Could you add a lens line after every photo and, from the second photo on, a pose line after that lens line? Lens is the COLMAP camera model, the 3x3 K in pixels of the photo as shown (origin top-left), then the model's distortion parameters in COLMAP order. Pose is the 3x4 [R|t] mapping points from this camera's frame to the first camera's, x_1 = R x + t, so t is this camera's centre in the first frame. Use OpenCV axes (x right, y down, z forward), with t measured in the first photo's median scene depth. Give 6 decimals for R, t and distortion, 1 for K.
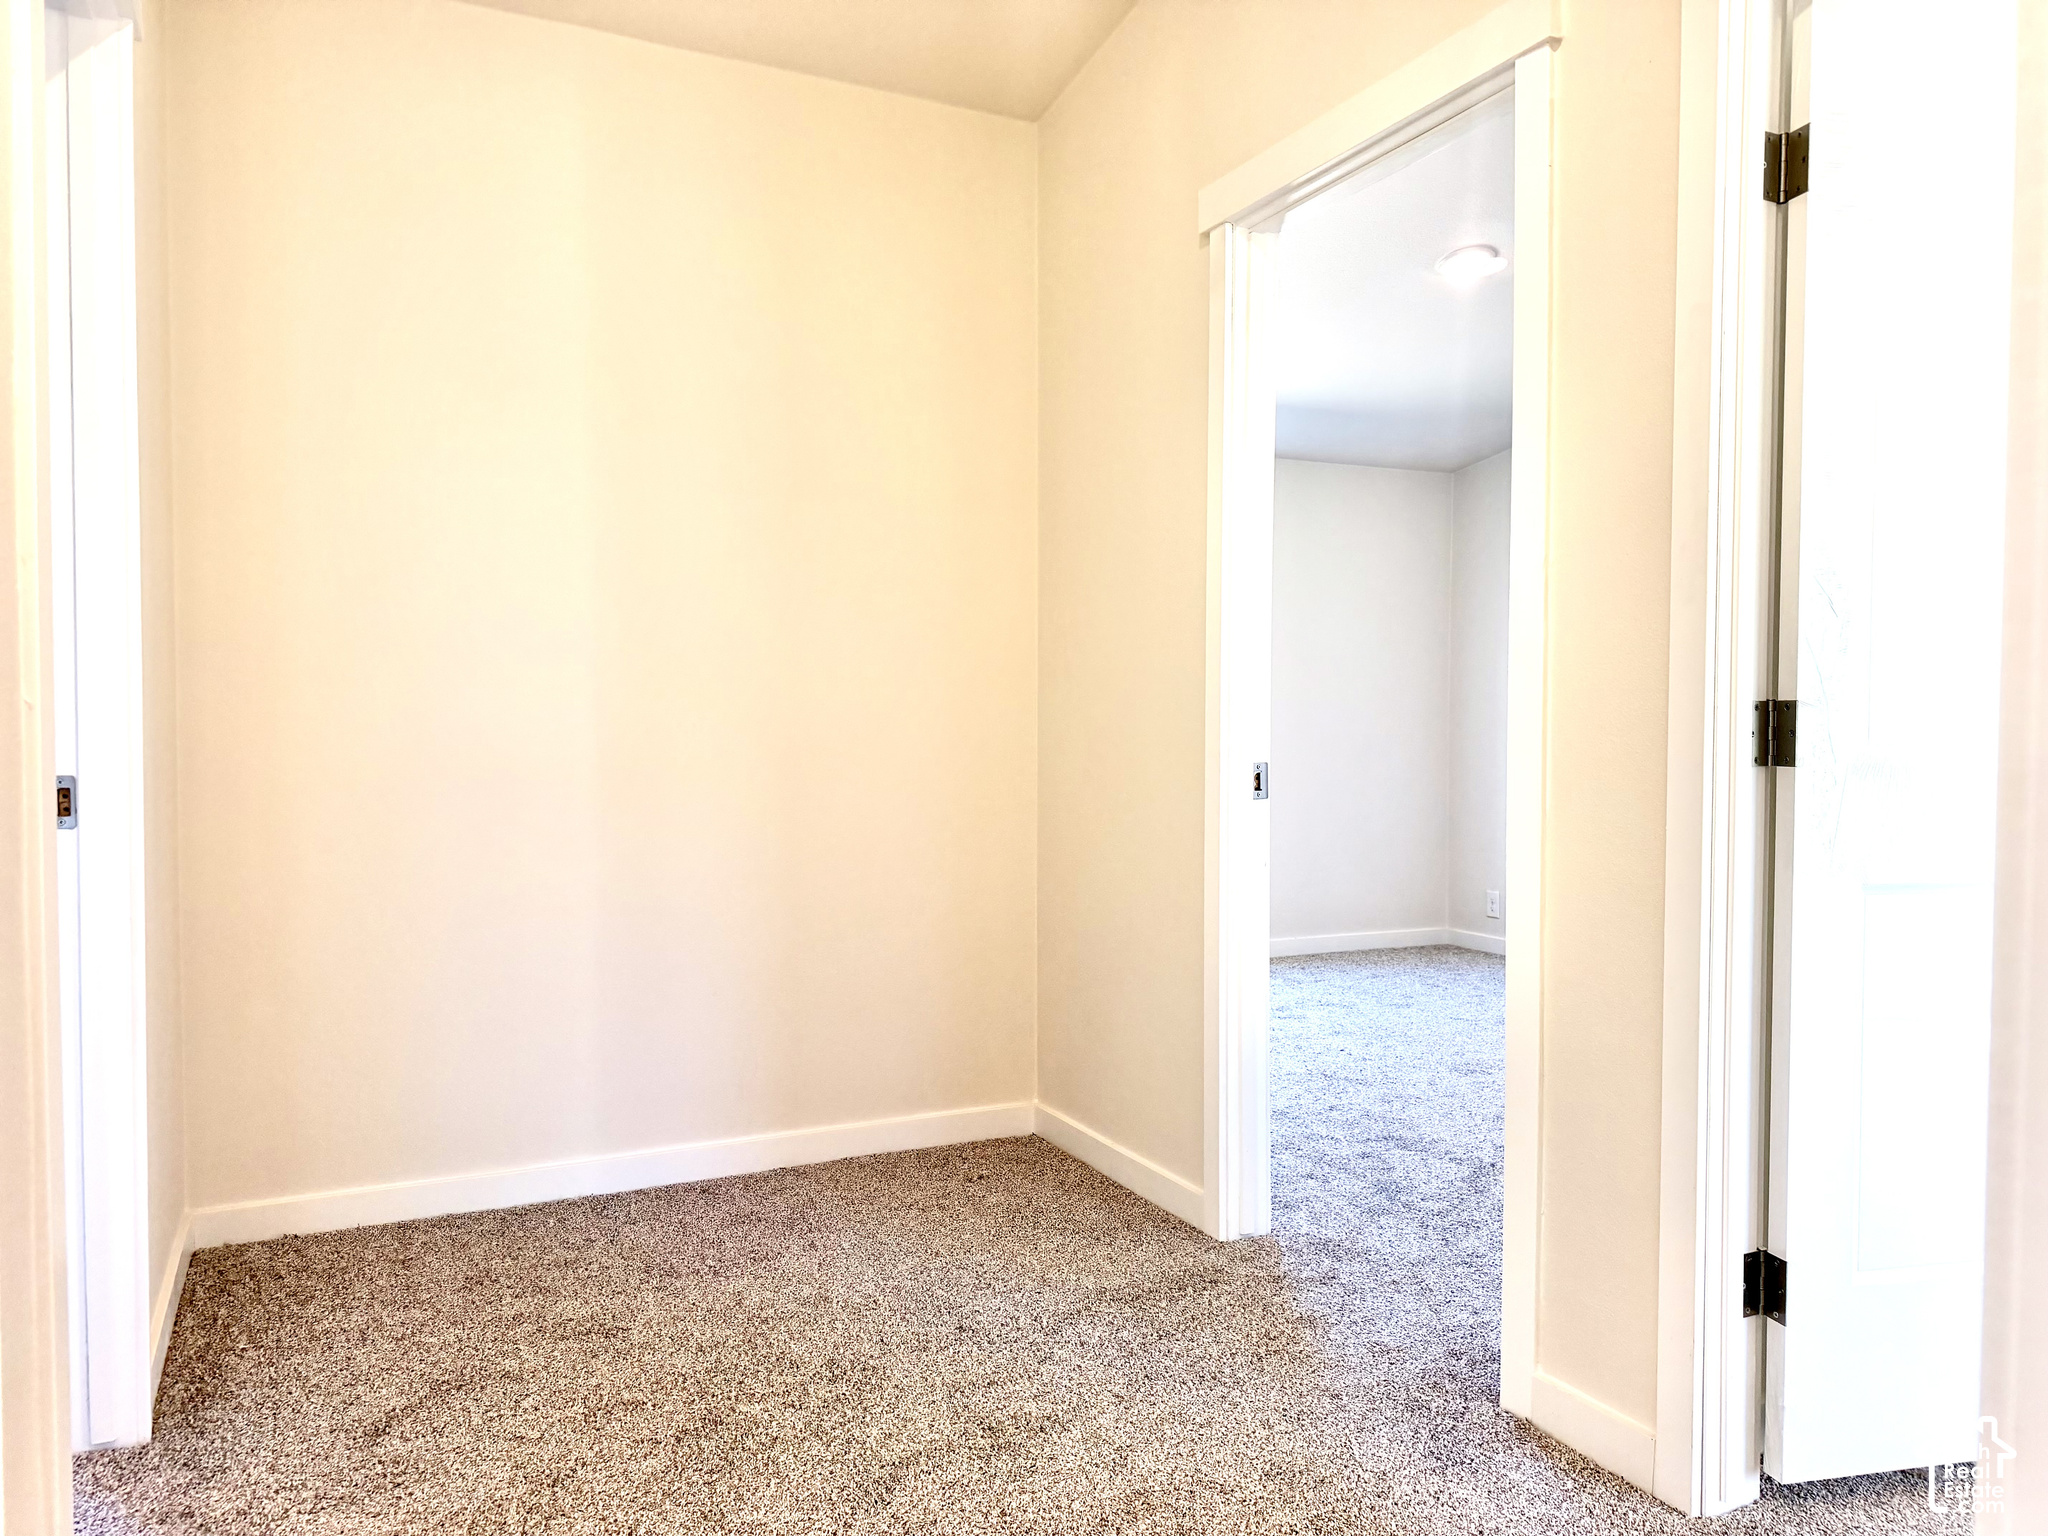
lens RADIAL K [[1438.4, 0, 1024.5], [0, 1438.4, 768.0], [0, 0, 1]] dist [-0.001618, -0.000671]
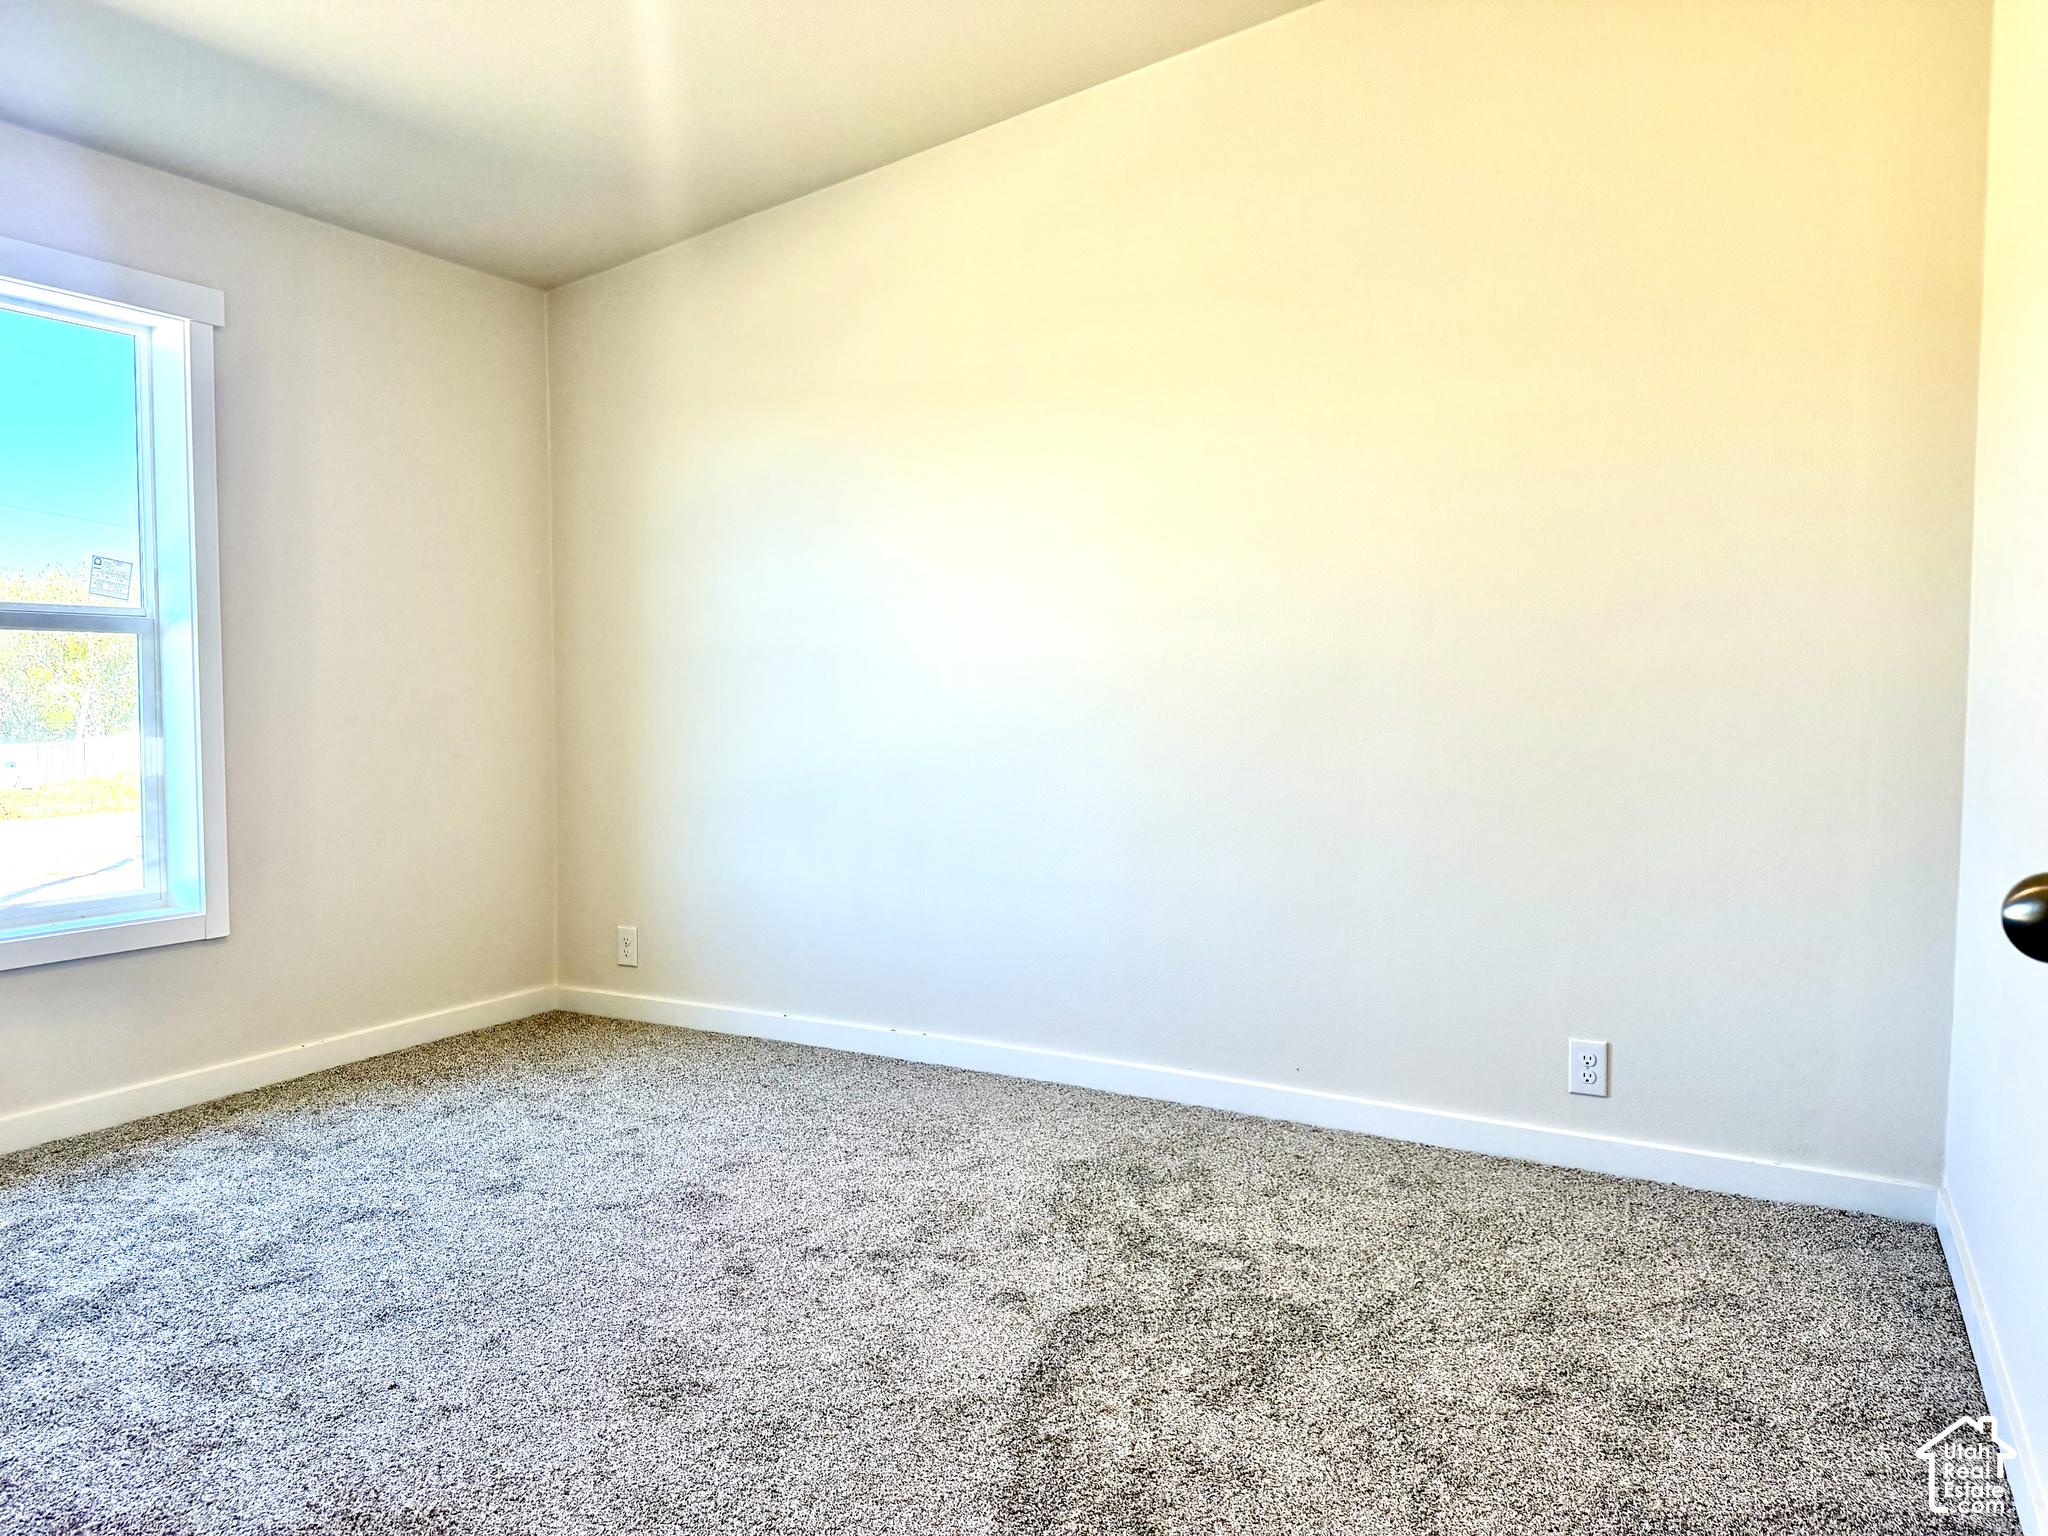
lens RADIAL K [[1438.4, 0, 1018.4], [0, 1438.4, 767.6], [0, 0, 1]] dist [-0.001618, -0.000671]
pose [[0.804994, -0.031141, 0.592466, 0.086946], [0.005113, 0.998949, 0.045559, -0.019486], [-0.593261, -0.033646, 0.804306, 0.391749]]
